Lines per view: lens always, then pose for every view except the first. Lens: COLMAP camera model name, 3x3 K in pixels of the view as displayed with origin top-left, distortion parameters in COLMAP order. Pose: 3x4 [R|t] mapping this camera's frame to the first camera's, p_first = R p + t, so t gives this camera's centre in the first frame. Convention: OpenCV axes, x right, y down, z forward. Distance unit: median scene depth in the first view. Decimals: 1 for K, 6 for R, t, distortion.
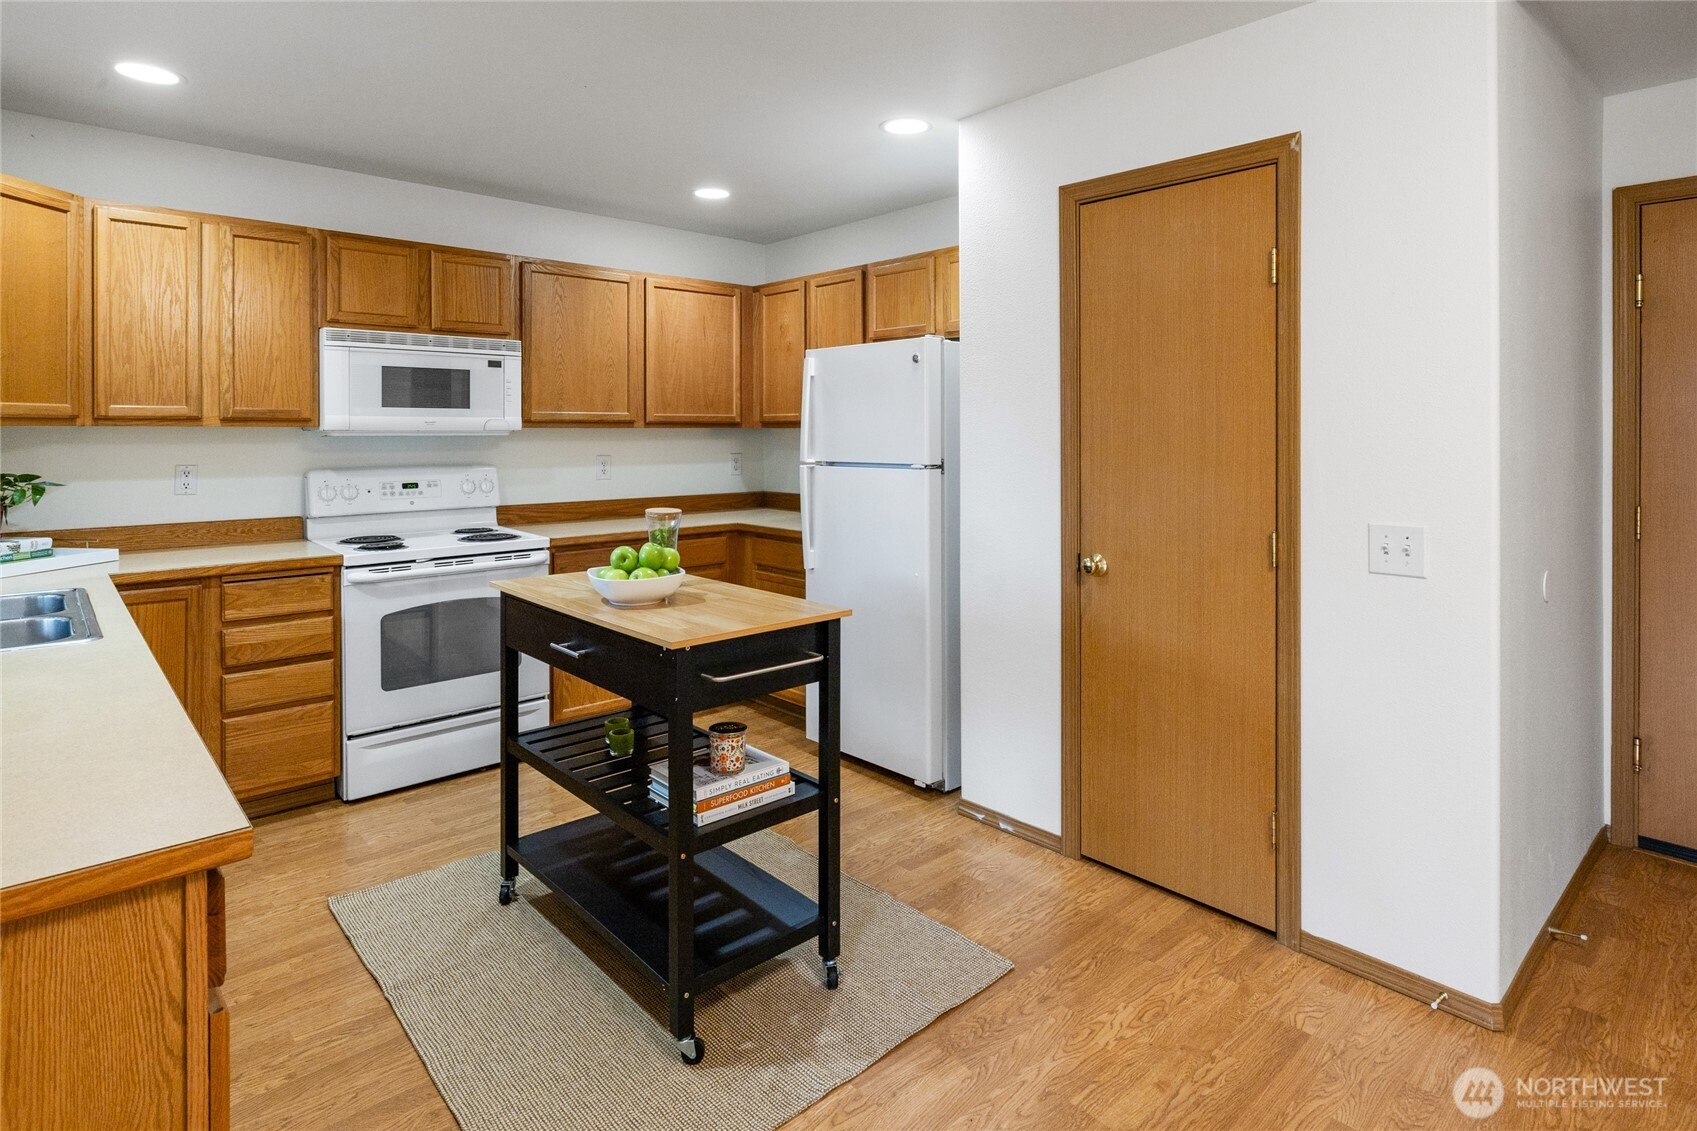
lens RADIAL K [[905.0, 0, 859.5], [0, 905.0, 433.8], [0, 0, 1]] dist [0.004439, -0.000437]
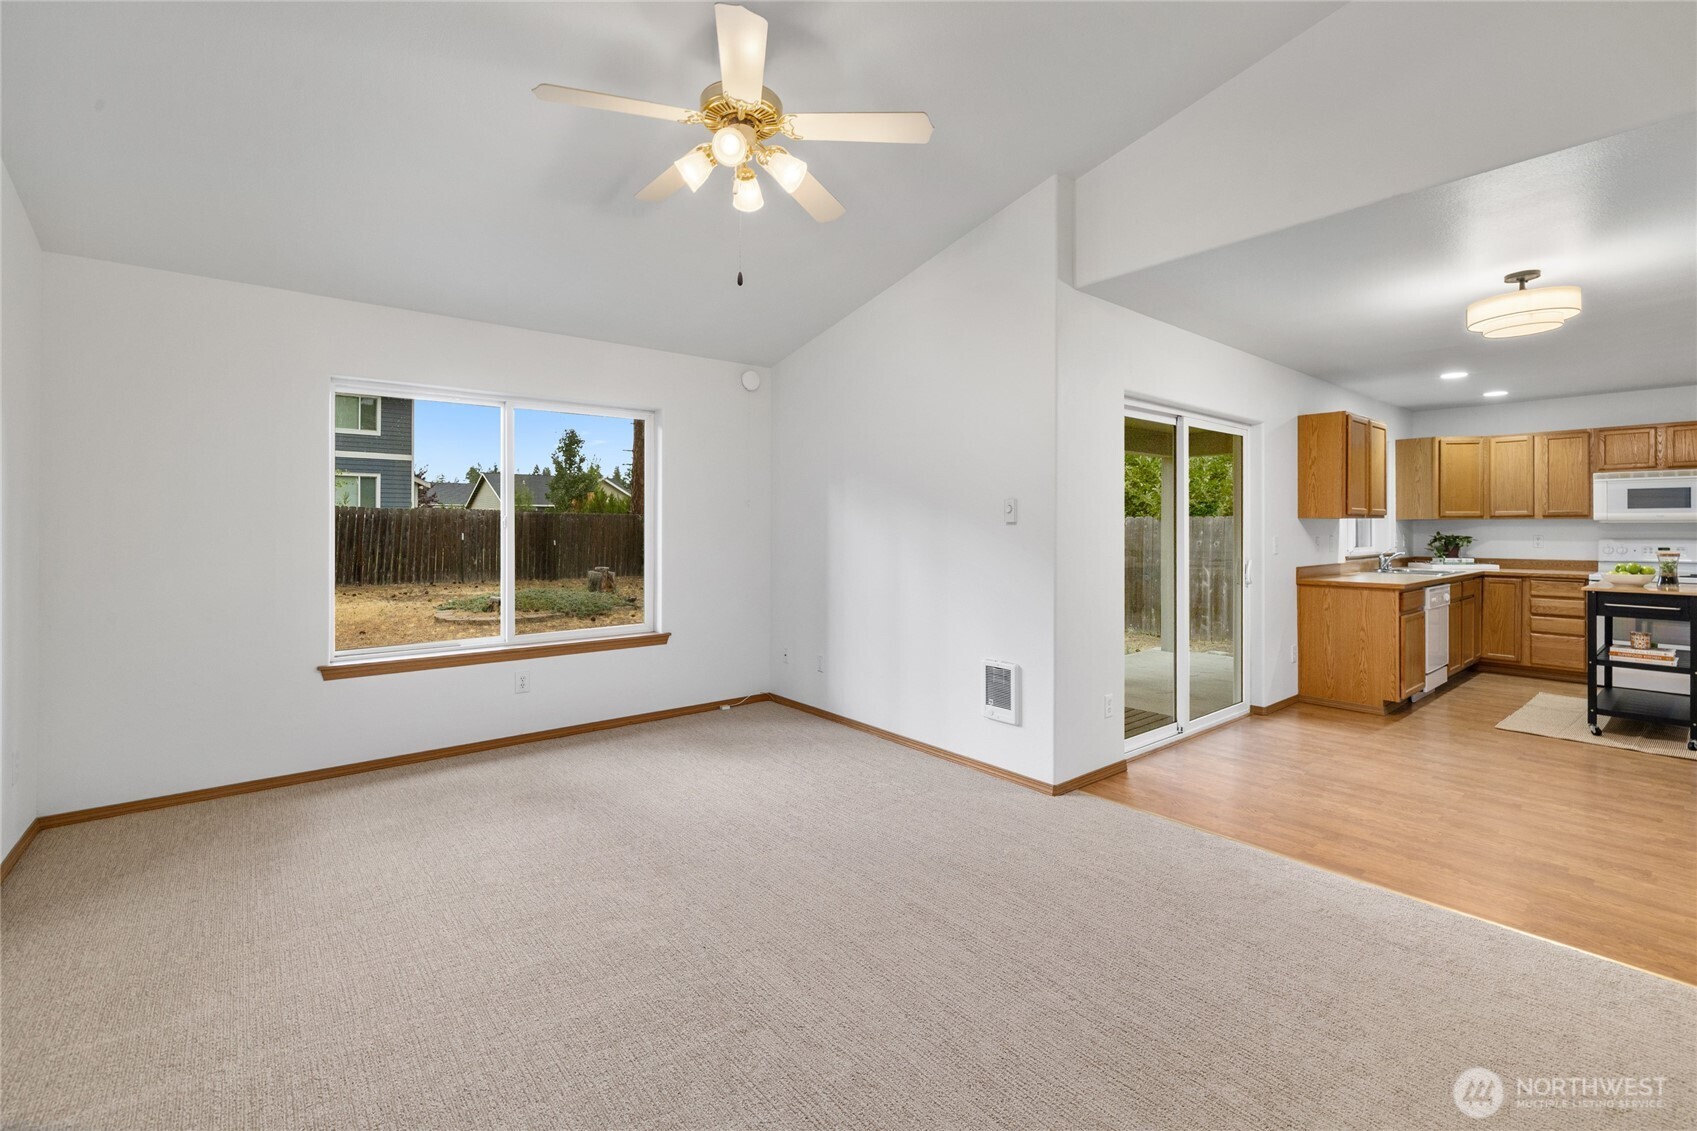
lens RADIAL K [[729.5, 0, 855.6], [0, 729.5, 529.3], [0, 0, 1]] dist [0.003516, -0.000868]
pose [[-0.049716, 0.002077, -0.998761, 1.270101], [-0.004776, 0.999986, 0.002318, 0.023059], [0.998752, 0.004886, -0.049705, -0.698930]]
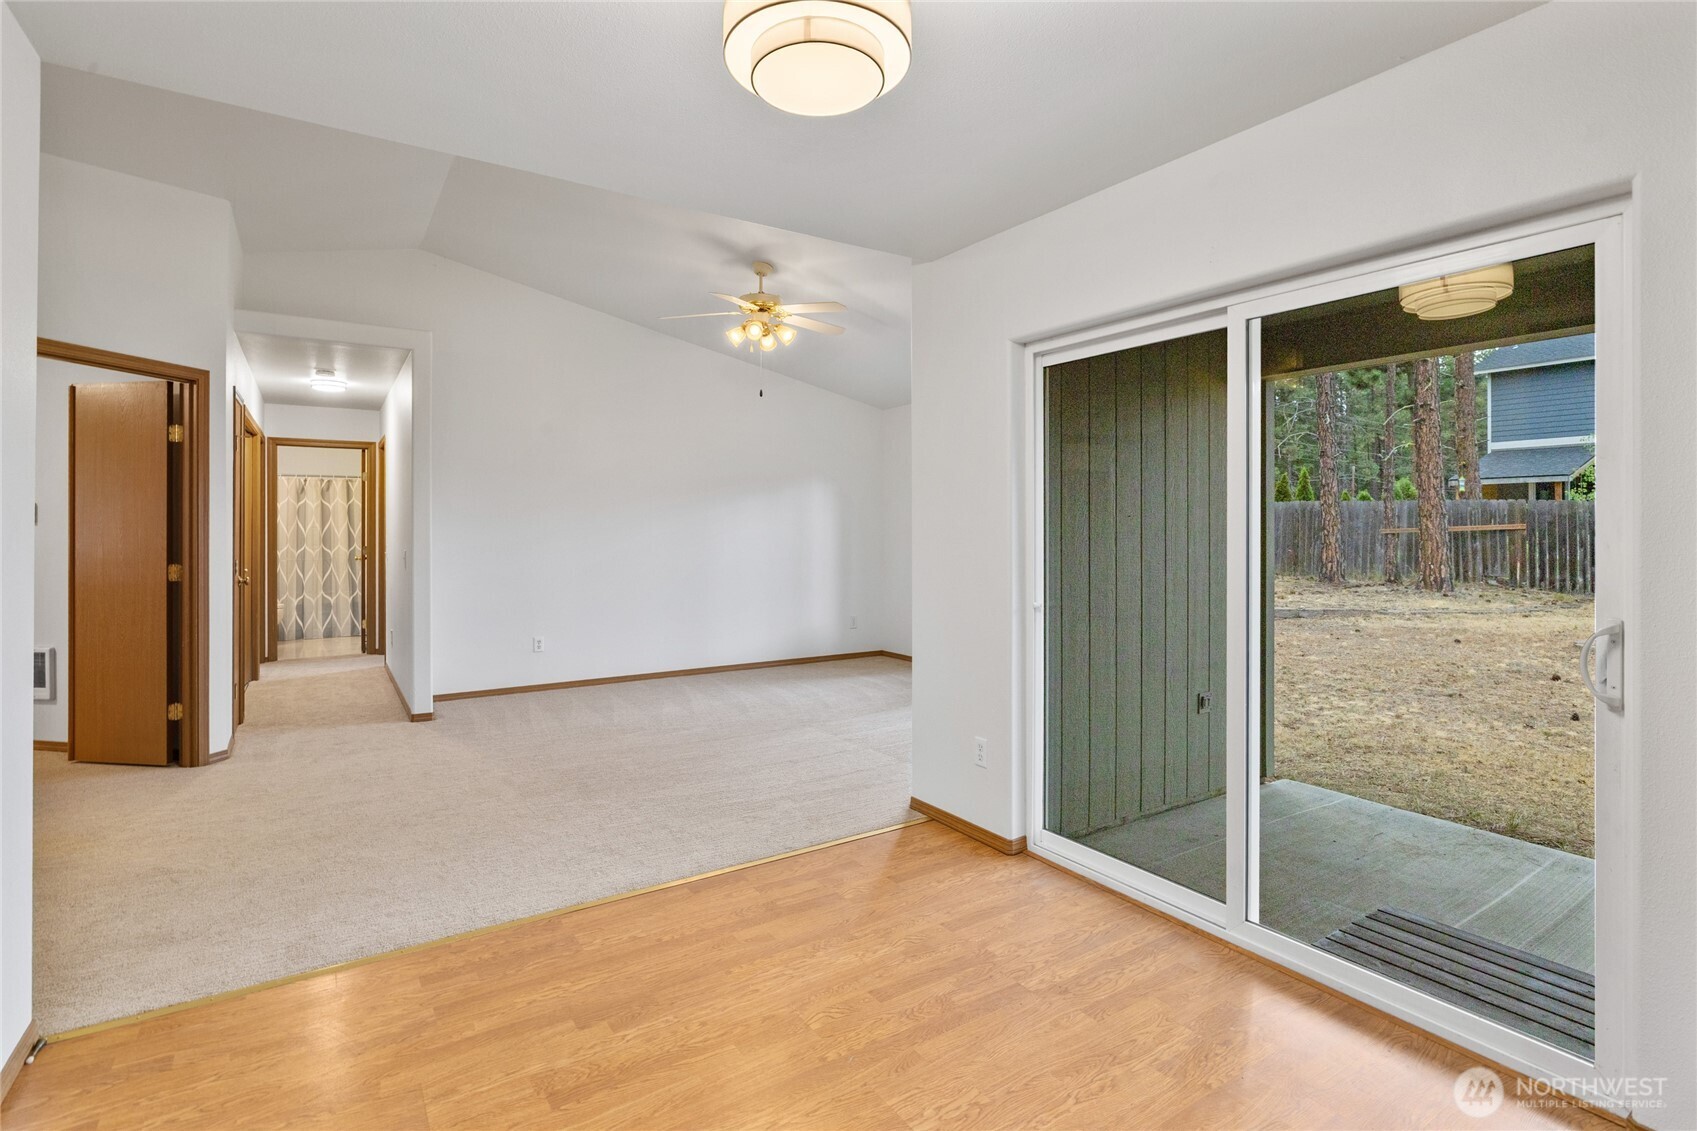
lens RADIAL K [[833.6, 0, 841.4], [0, 833.6, 531.3], [0, 0, 1]] dist [-0.008989, 0.000924]
pose [[-0.984869, -0.000771, 0.173298, 0.168327], [0.000704, 0.999964, 0.008454, 0.018319], [-0.173298, 0.008448, -0.984833, 0.604862]]
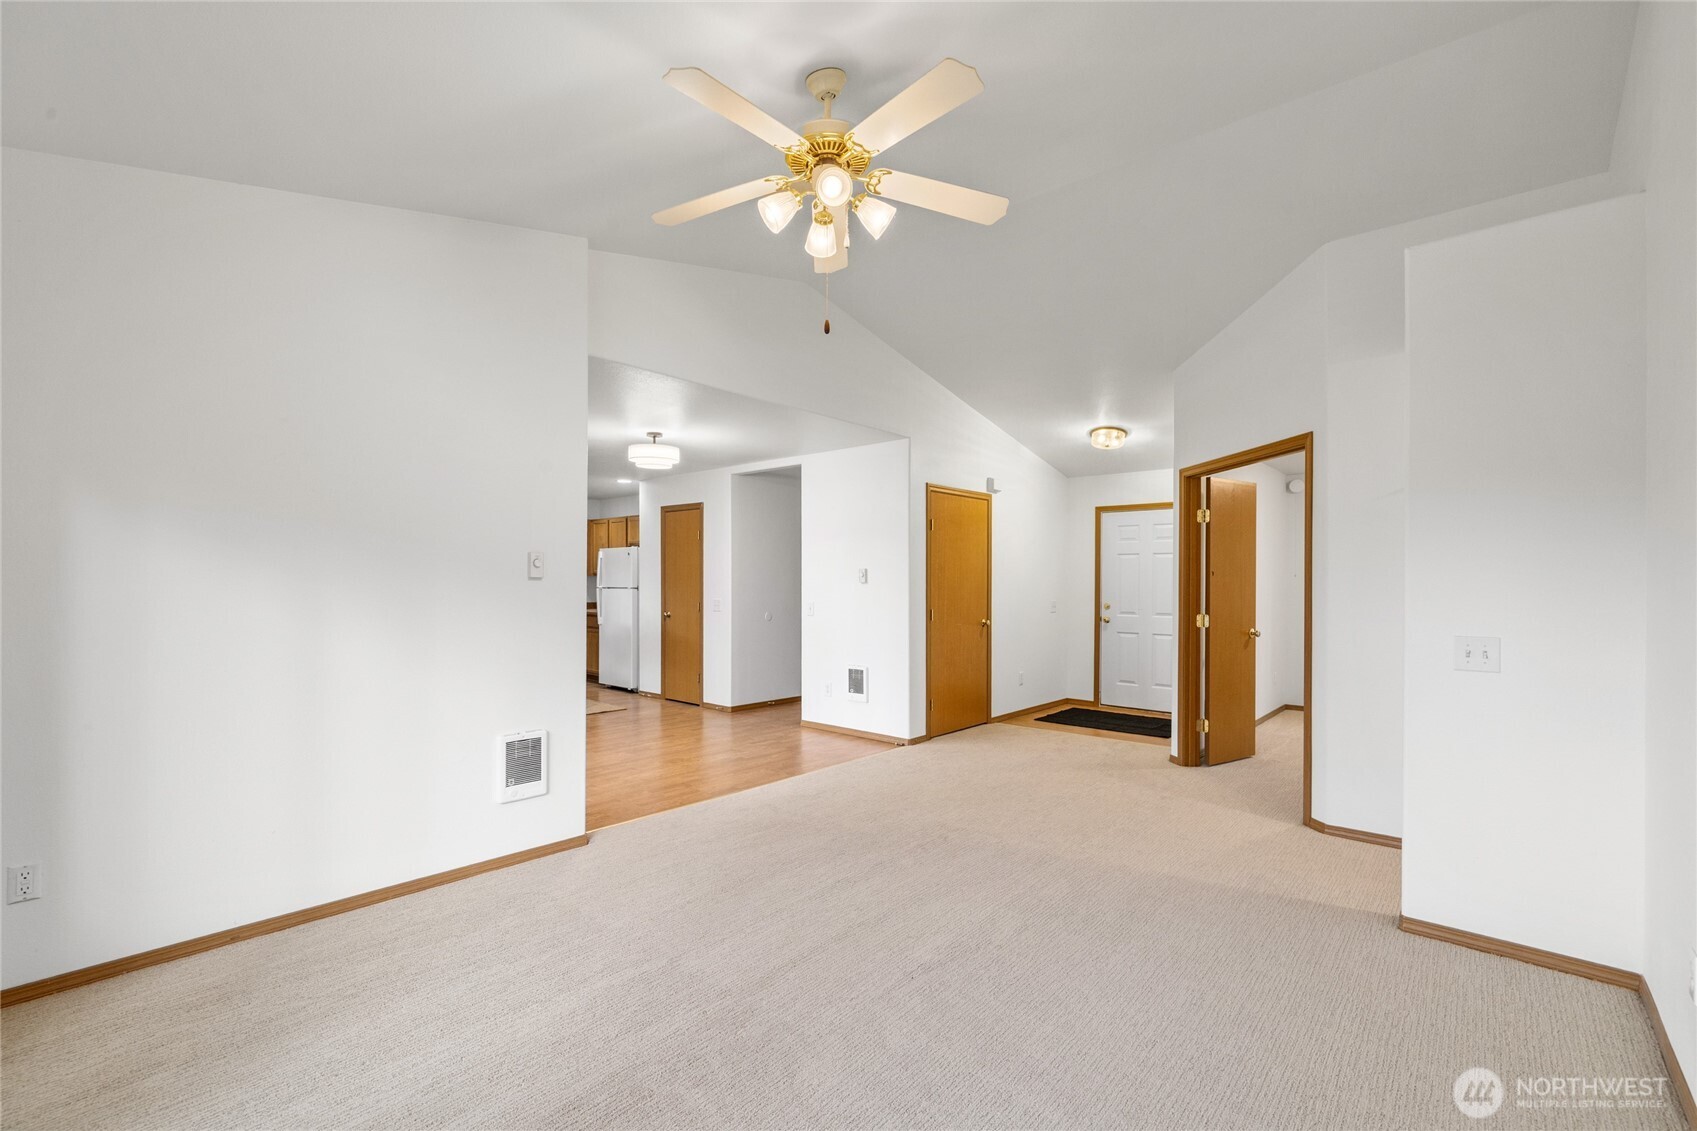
lens RADIAL K [[729.5, 0, 832.7], [0, 729.5, 579.5], [0, 0, 1]] dist [0.003516, -0.000868]
pose [[0.995403, 0.008729, 0.095374, 0.507847], [-0.007924, 0.999930, -0.008807, 0.022652], [-0.095444, 0.008011, 0.995403, -1.529635]]
